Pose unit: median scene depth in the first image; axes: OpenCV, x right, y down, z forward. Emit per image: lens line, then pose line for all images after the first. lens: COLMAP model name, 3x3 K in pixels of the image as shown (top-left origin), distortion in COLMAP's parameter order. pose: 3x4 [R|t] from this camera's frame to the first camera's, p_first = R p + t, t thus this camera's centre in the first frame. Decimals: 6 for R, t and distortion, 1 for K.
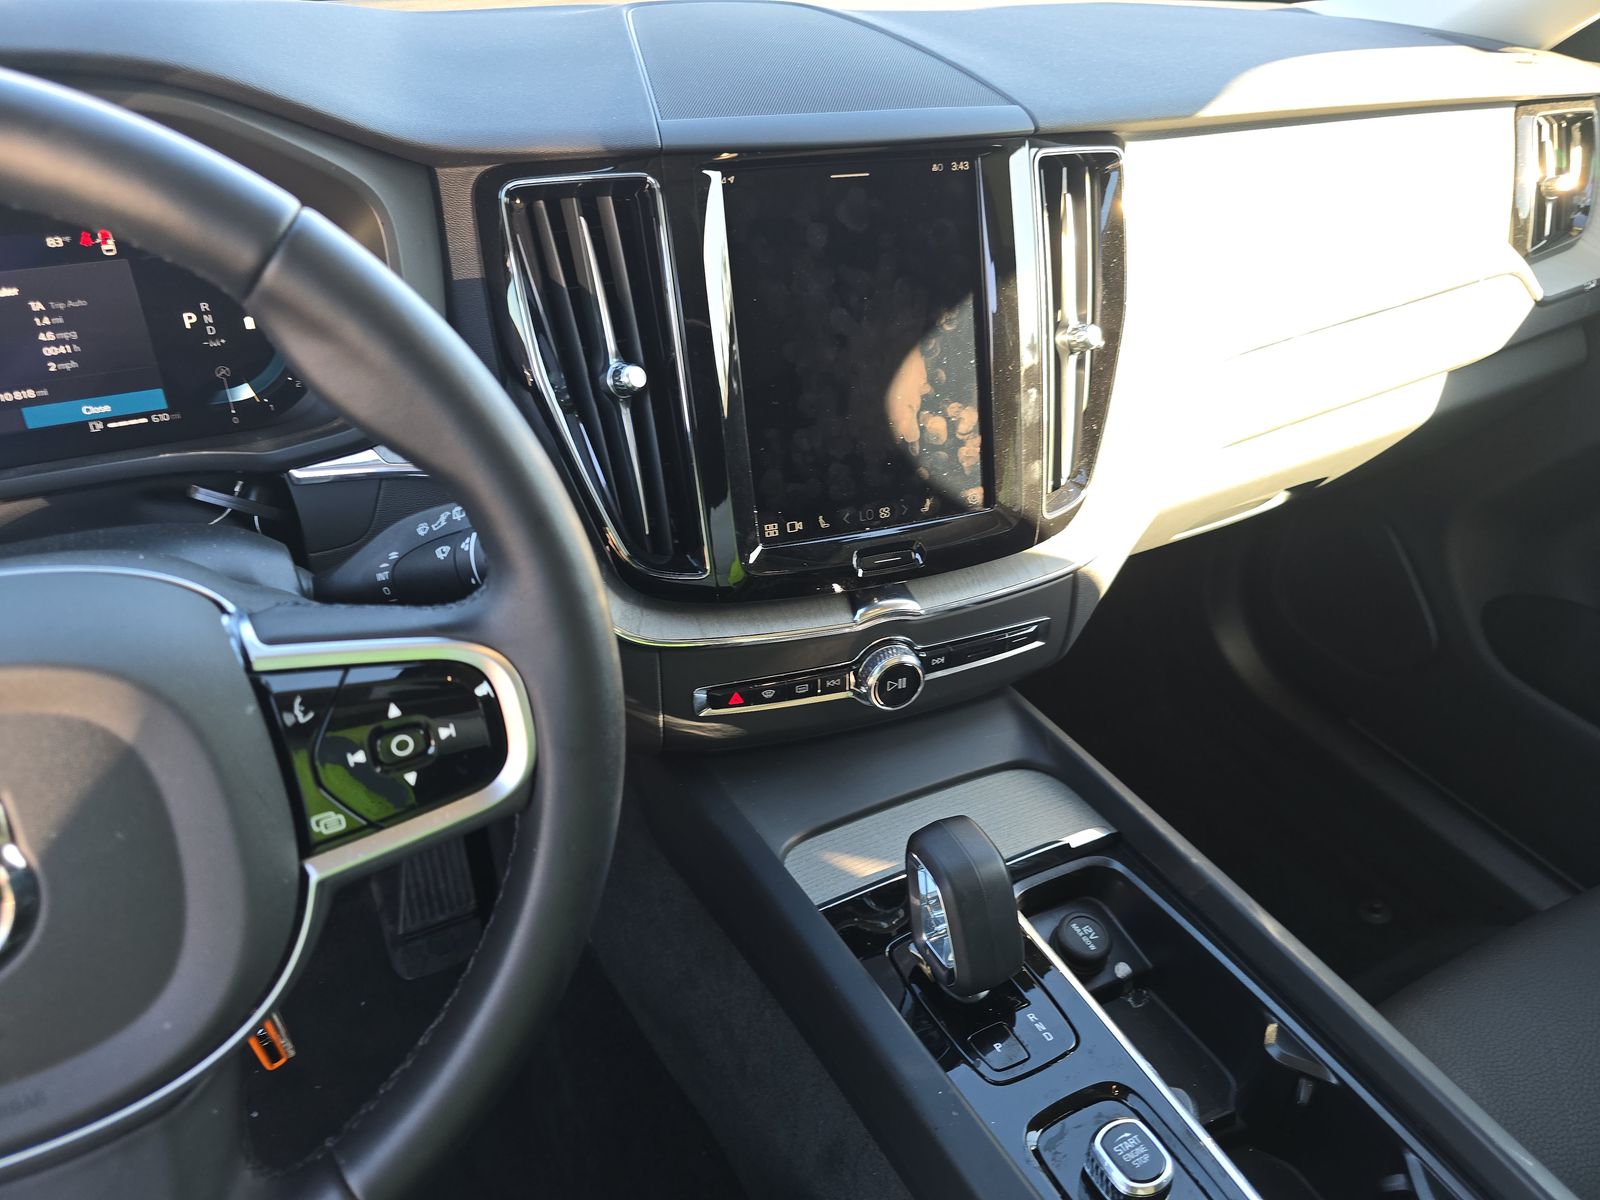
lens RADIAL K [[1028.7, 0, 784.7], [0, 1028.7, 566.6], [0, 0, 1]] dist [0.002351, -0.023030]
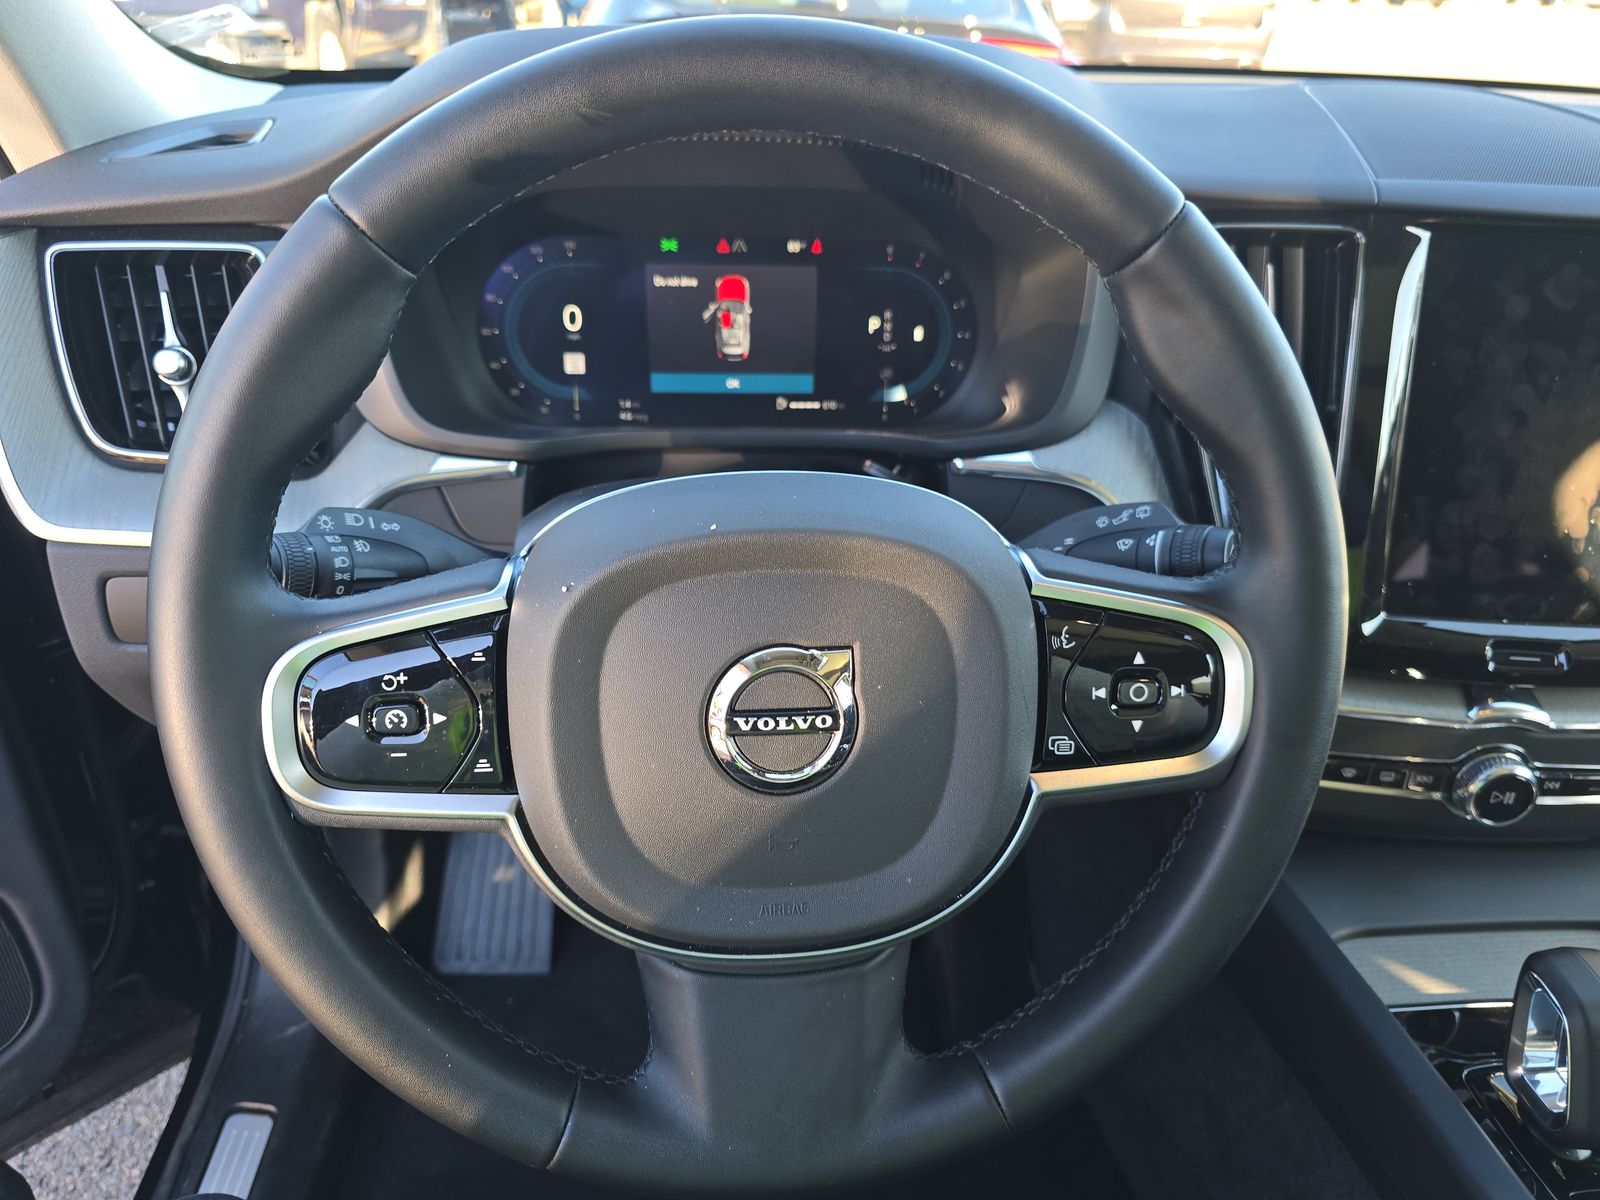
lens RADIAL K [[1028.7, 0, 784.7], [0, 1028.7, 566.6], [0, 0, 1]] dist [0.002351, -0.023030]
pose [[0.917893, 0.181675, -0.352799, -0.219016], [-0.212428, 0.975889, -0.050147, 0.109538], [0.335182, 0.120974, 0.934354, -0.092912]]
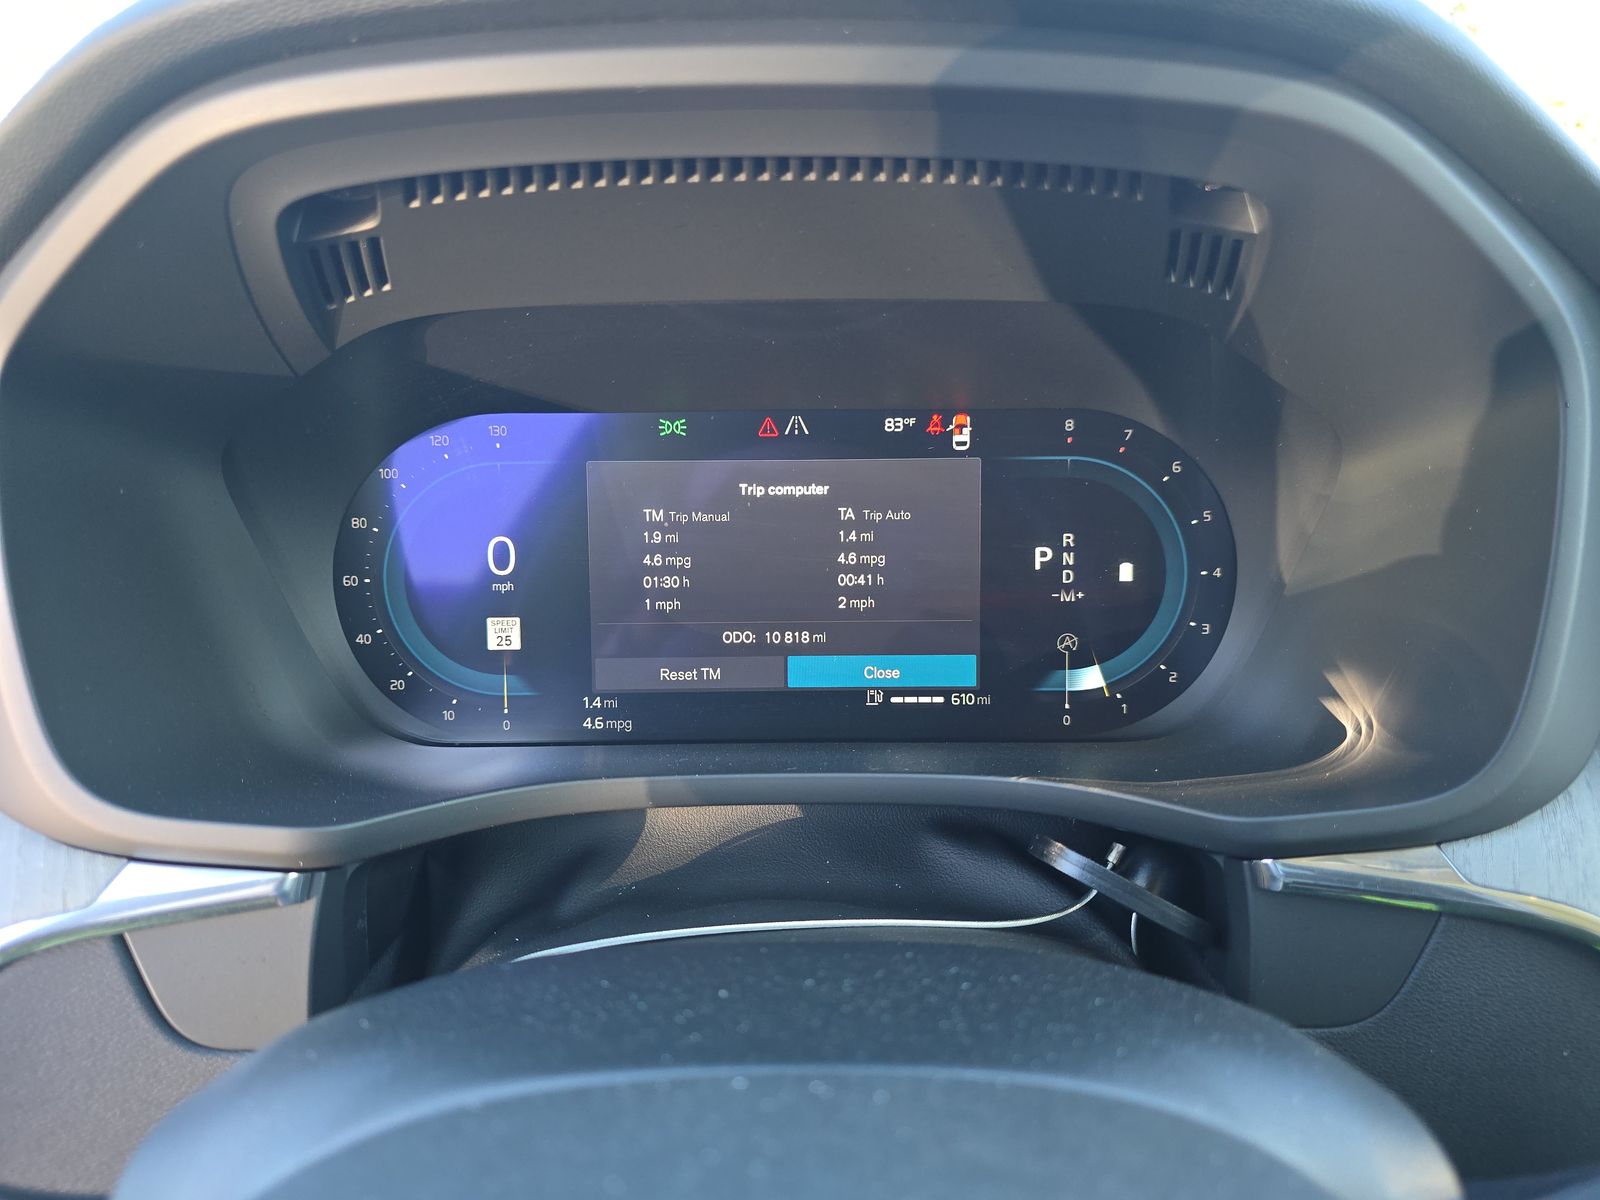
lens RADIAL K [[1028.7, 0, 784.7], [0, 1028.7, 566.6], [0, 0, 1]] dist [0.002351, -0.023030]
pose [[0.876845, 0.097144, -0.470856, -0.433321], [-0.220199, 0.951758, -0.213701, -0.065804], [0.427382, 0.291065, 0.855936, 0.401106]]
